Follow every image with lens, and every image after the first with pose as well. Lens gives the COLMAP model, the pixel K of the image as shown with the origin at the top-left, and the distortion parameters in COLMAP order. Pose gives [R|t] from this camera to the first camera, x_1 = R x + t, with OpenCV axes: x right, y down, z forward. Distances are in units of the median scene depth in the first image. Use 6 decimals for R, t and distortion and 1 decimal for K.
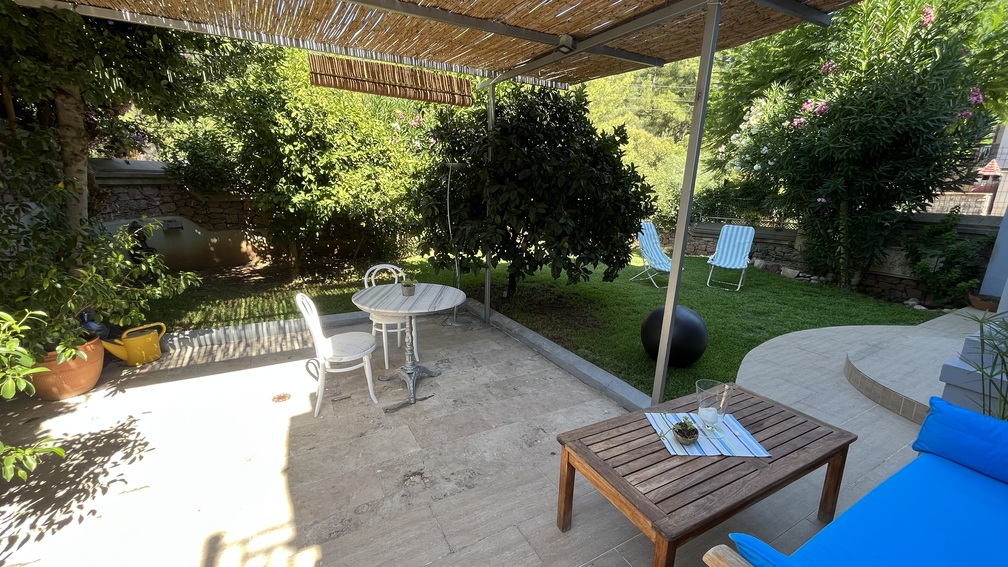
lens RADIAL K [[409.0, 0, 502.1], [0, 409.0, 282.5], [0, 0, 1]] dist [-0.000657, -0.000928]
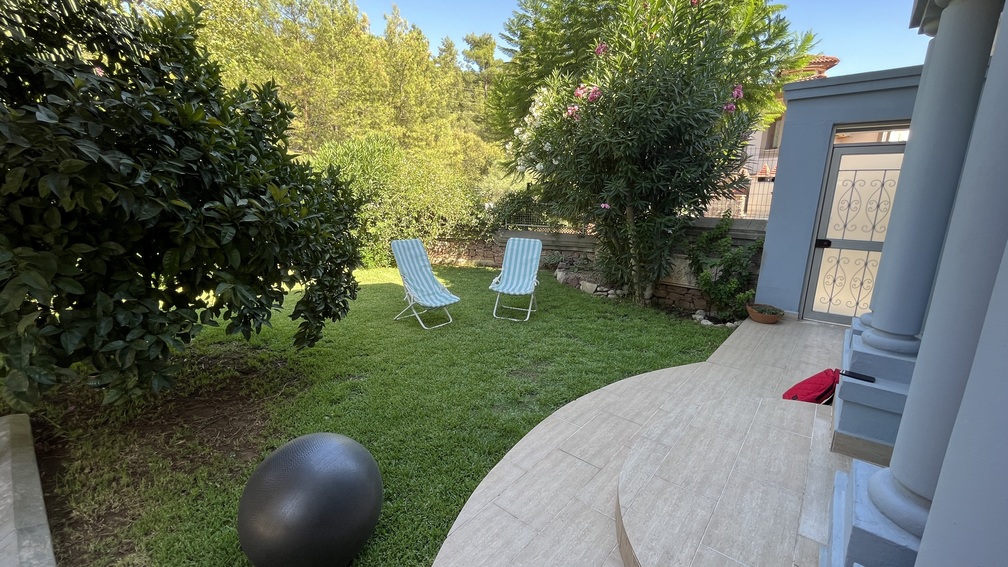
lens RADIAL K [[409.0, 0, 504.2], [0, 409.0, 285.6], [0, 0, 1]] dist [-0.000657, -0.000928]
pose [[0.938094, -0.081896, 0.336560, 0.282298], [0.083262, 0.996473, 0.010399, -0.062451], [-0.336225, 0.018268, 0.941605, 0.273632]]
